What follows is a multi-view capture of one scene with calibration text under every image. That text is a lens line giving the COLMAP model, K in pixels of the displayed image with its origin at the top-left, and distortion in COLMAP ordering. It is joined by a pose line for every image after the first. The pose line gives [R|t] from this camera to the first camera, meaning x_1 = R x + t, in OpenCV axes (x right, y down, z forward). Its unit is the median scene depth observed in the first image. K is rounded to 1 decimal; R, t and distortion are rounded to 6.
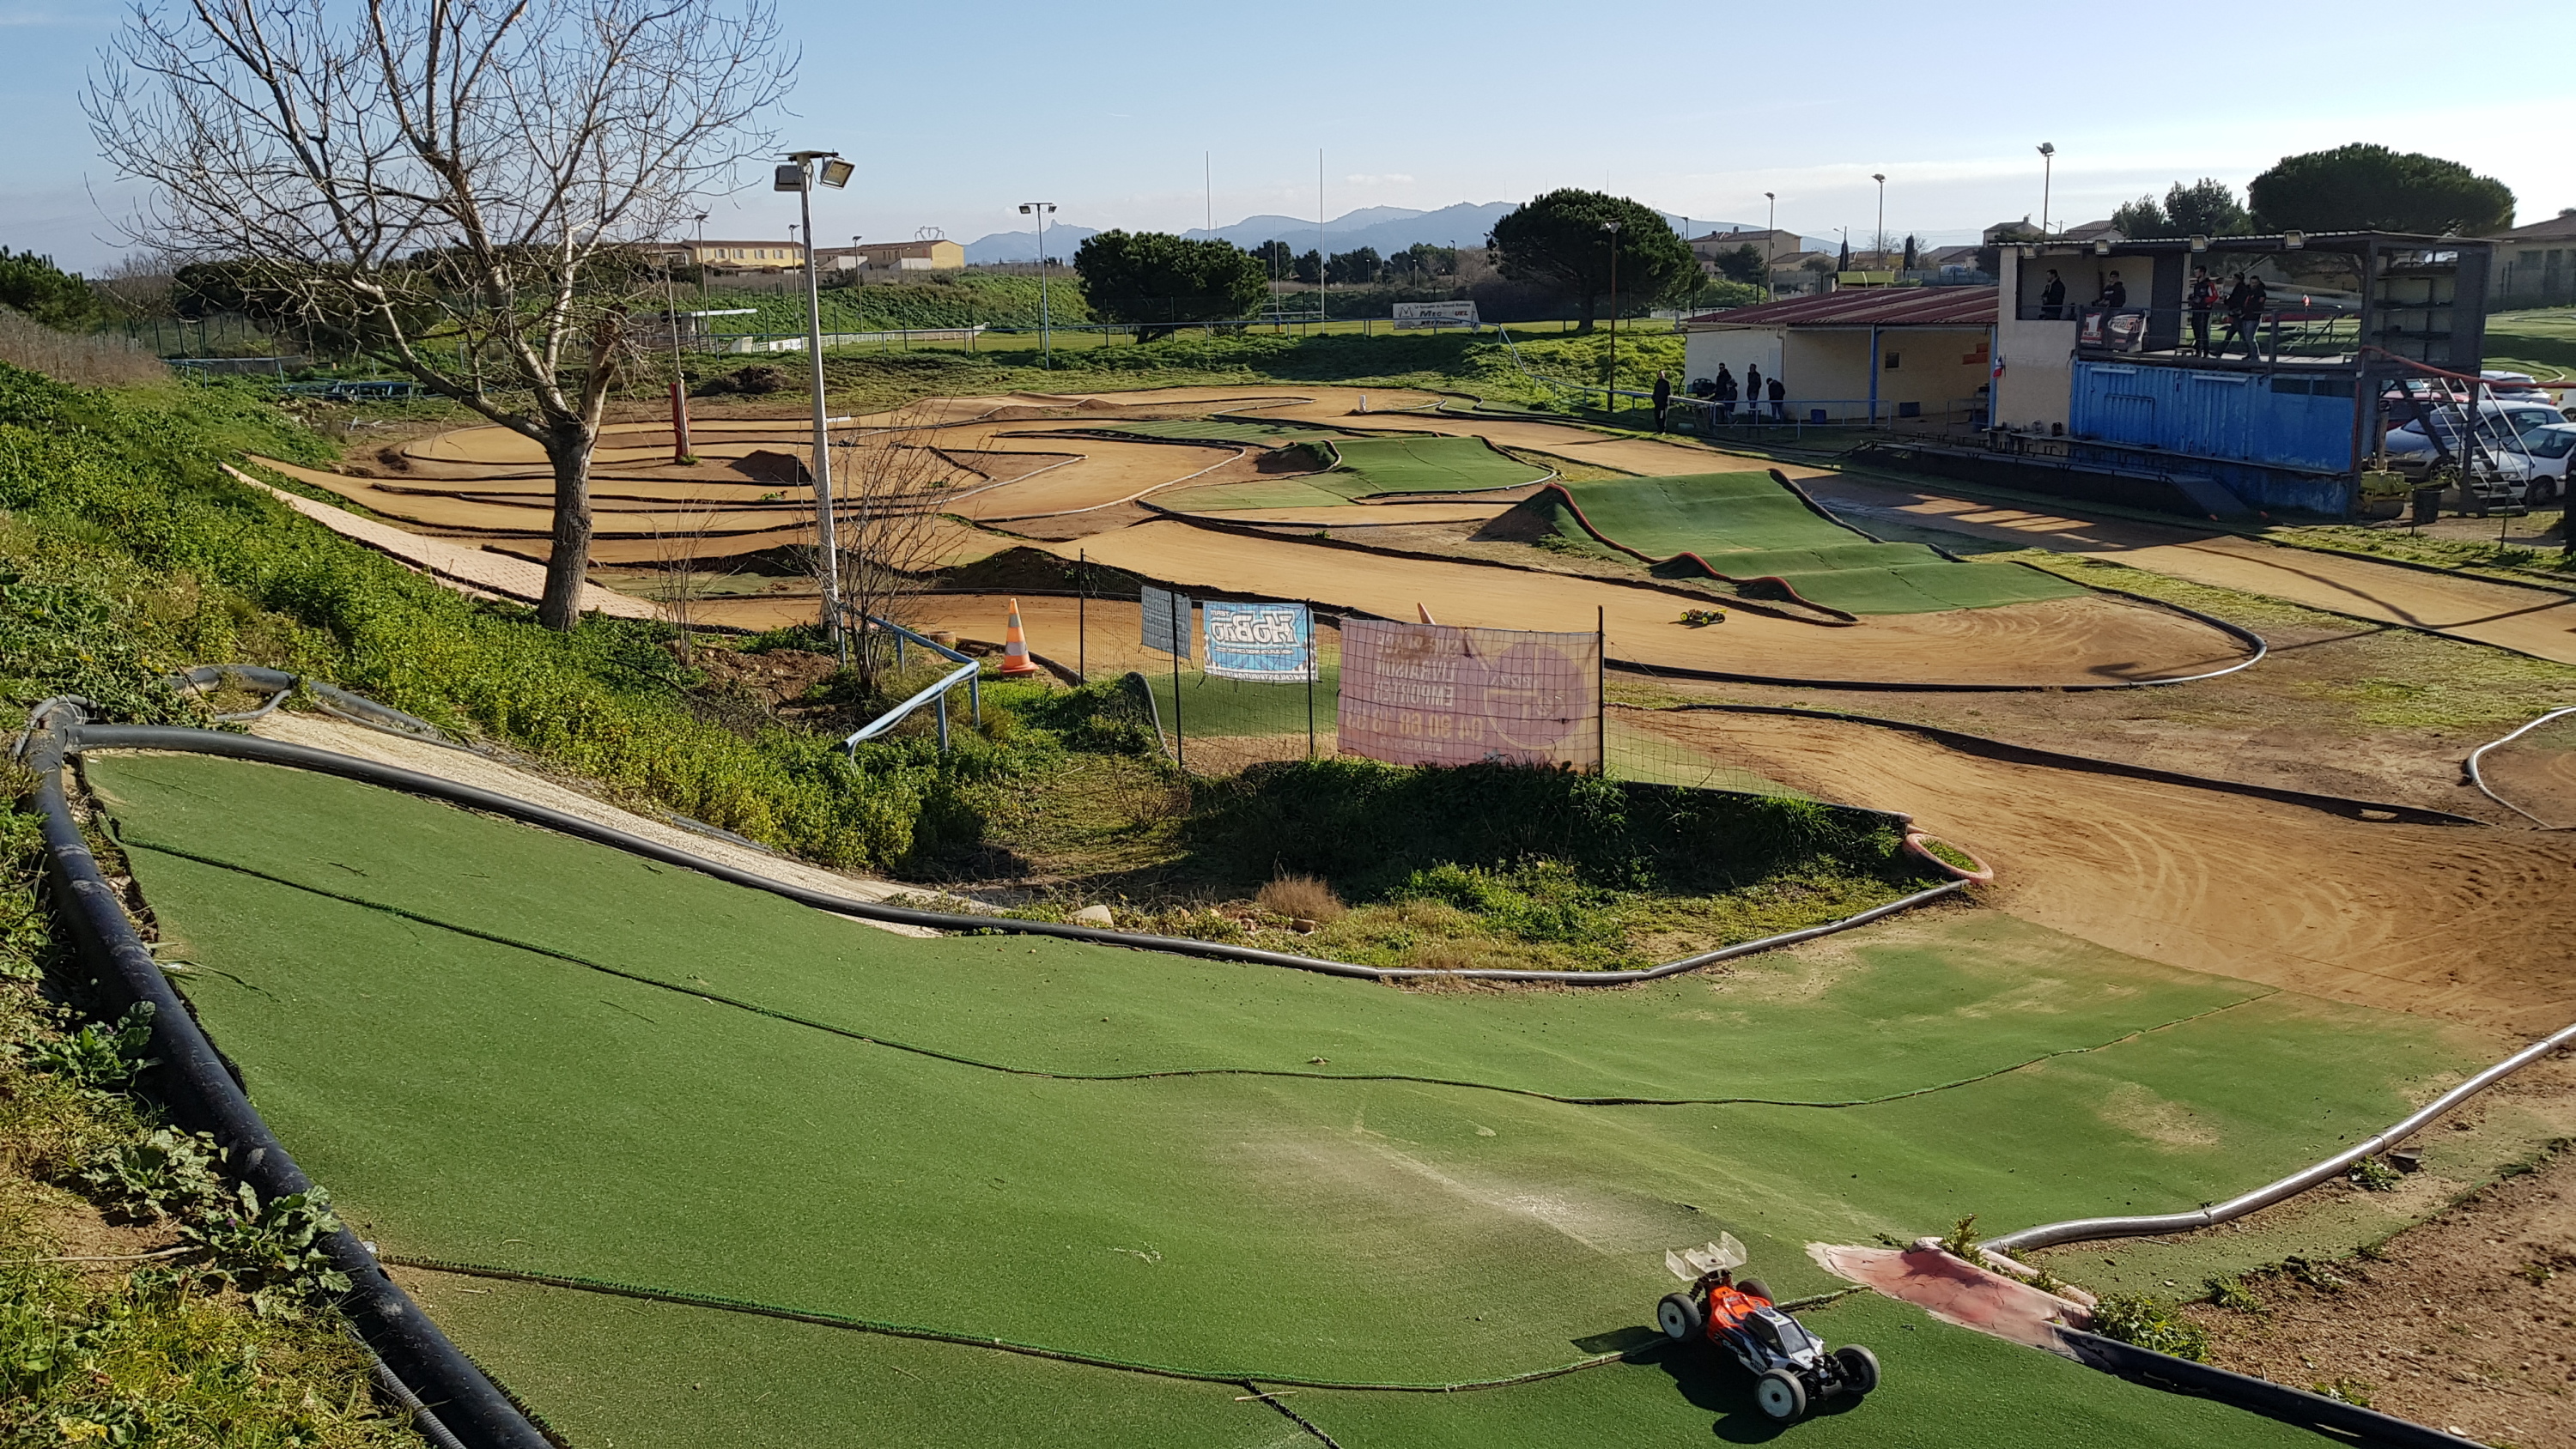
lens RADIAL K [[1958.4, 0, 1272.3], [0, 1958.4, 726.6], [0, 0, 1]] dist [0.091891, -0.156312]
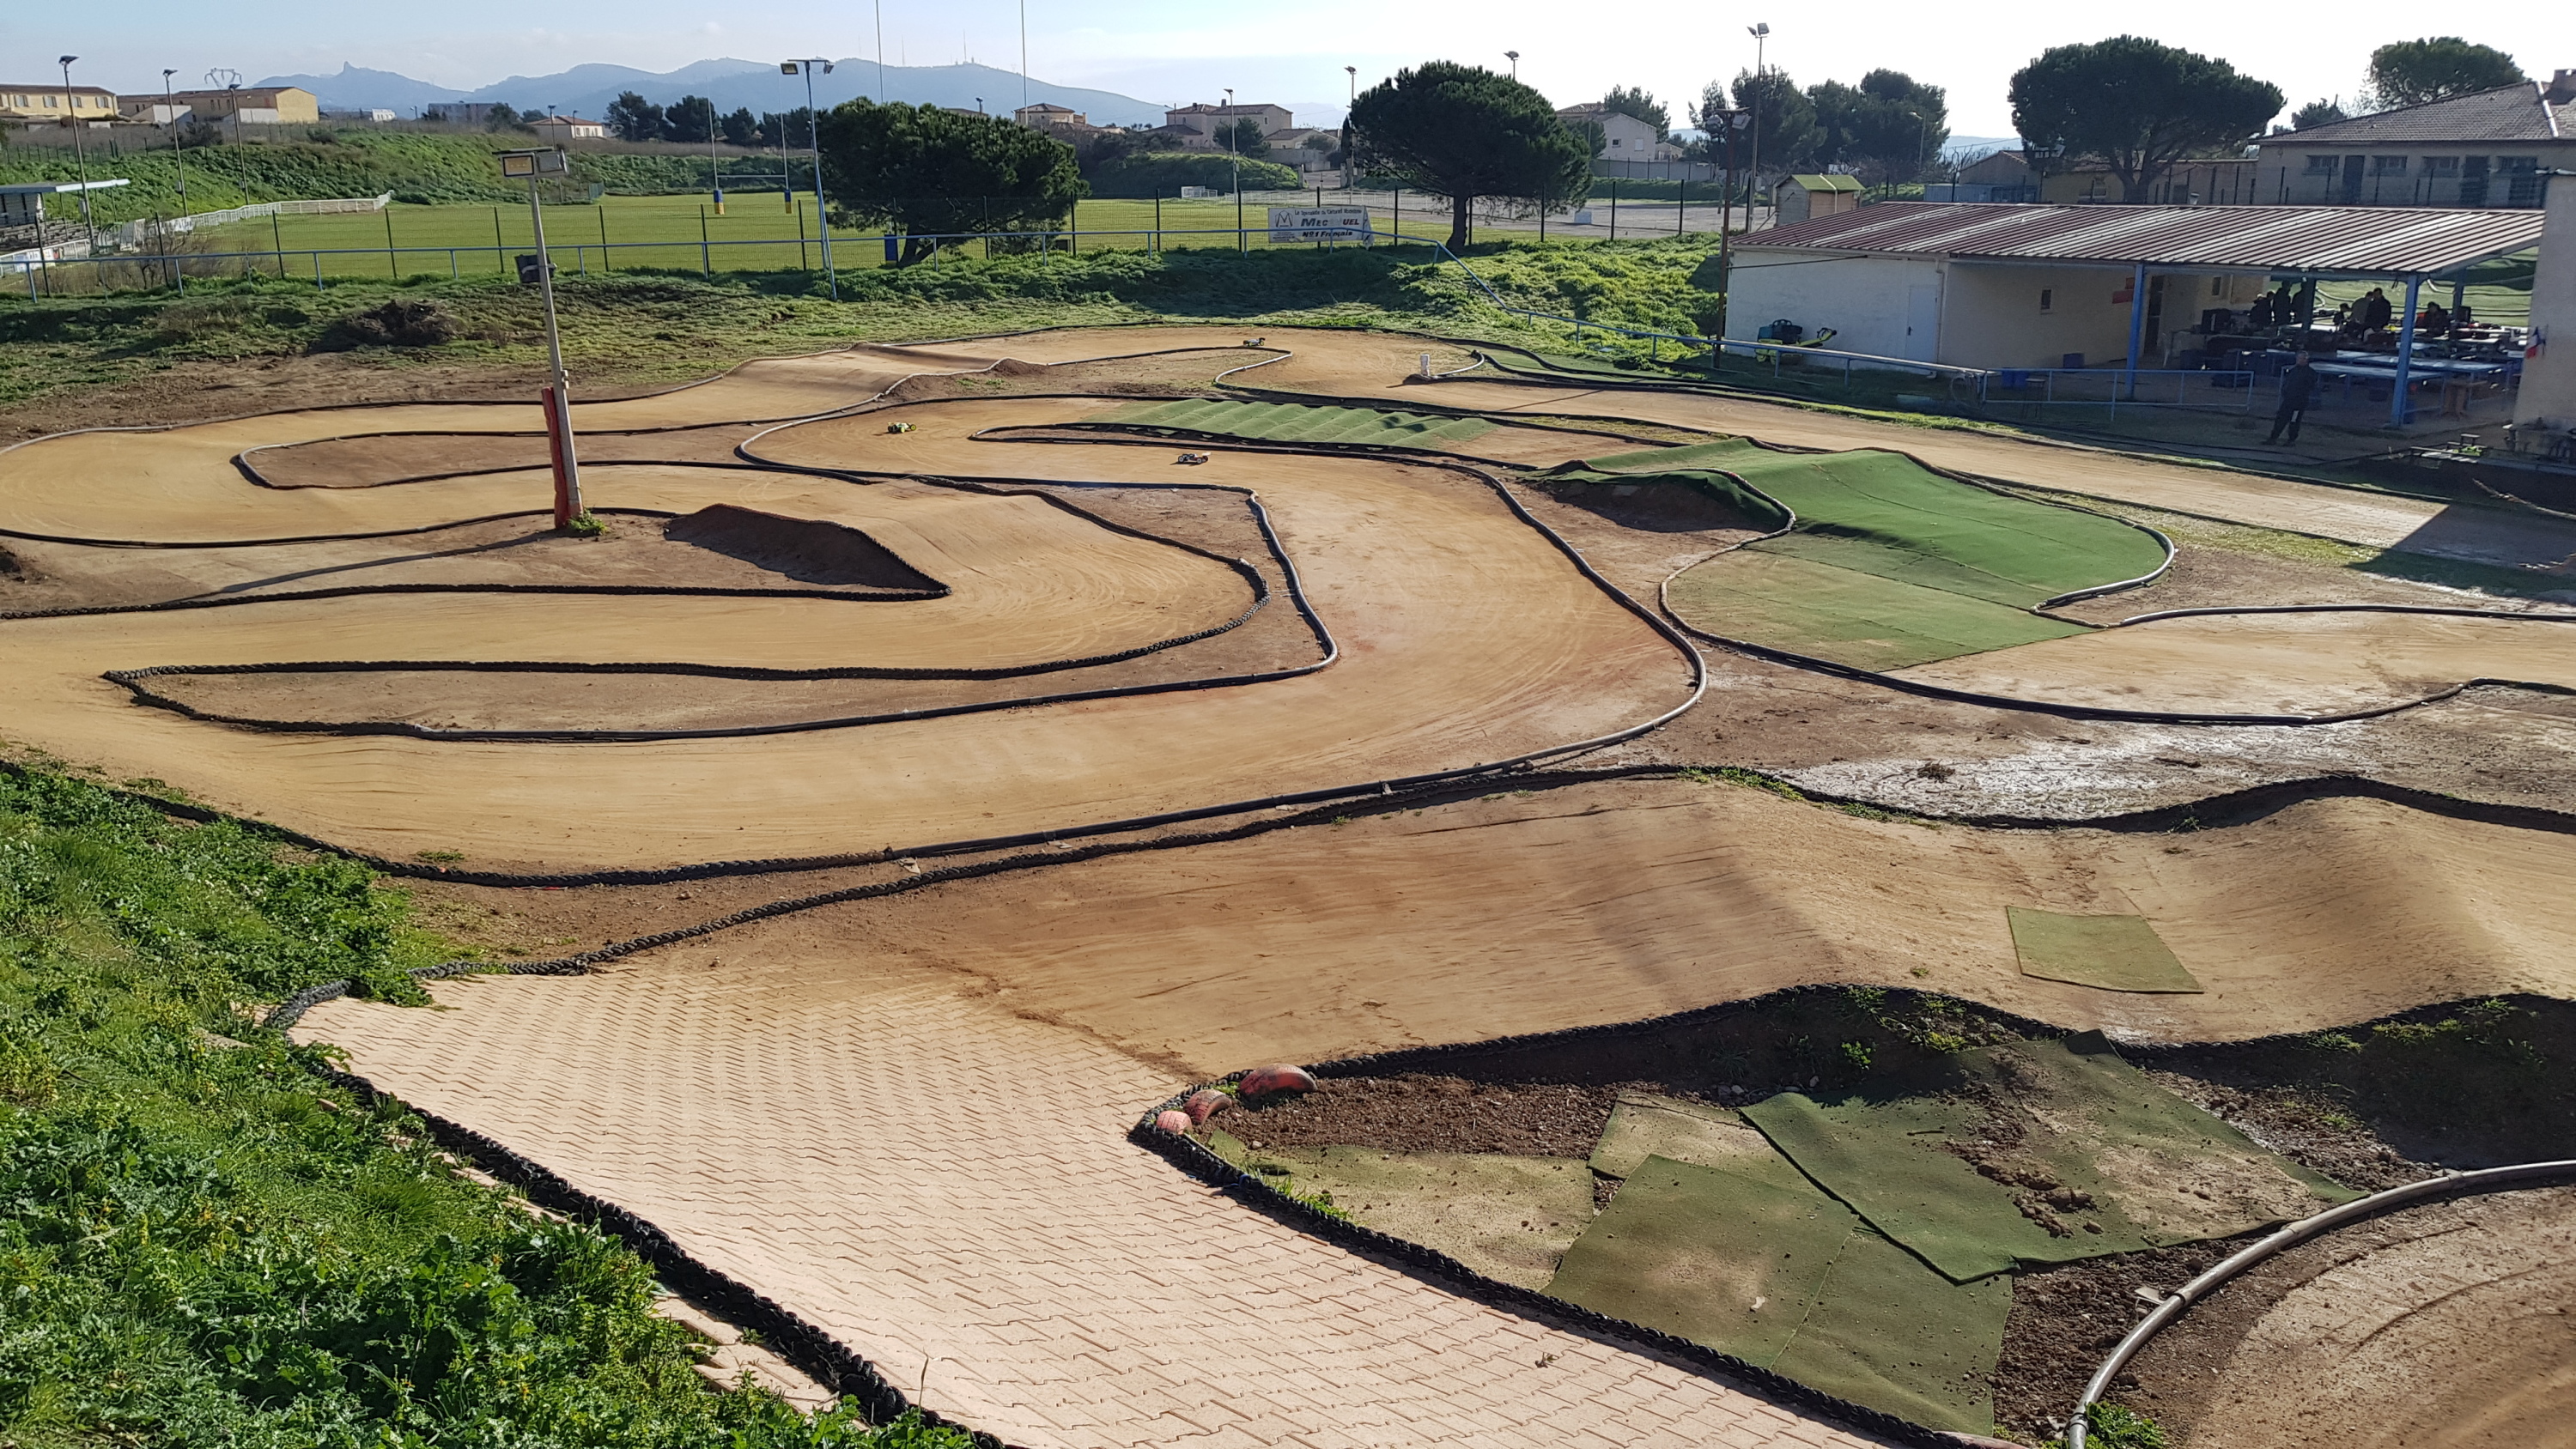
lens RADIAL K [[1958.4, 0, 1272.3], [0, 1958.4, 726.6], [0, 0, 1]] dist [0.091891, -0.156312]
pose [[0.949611, -0.071502, 0.305168, -0.154907], [0.051700, 0.996028, 0.072494, -0.058795], [-0.309139, -0.053064, 0.949535, 0.220909]]
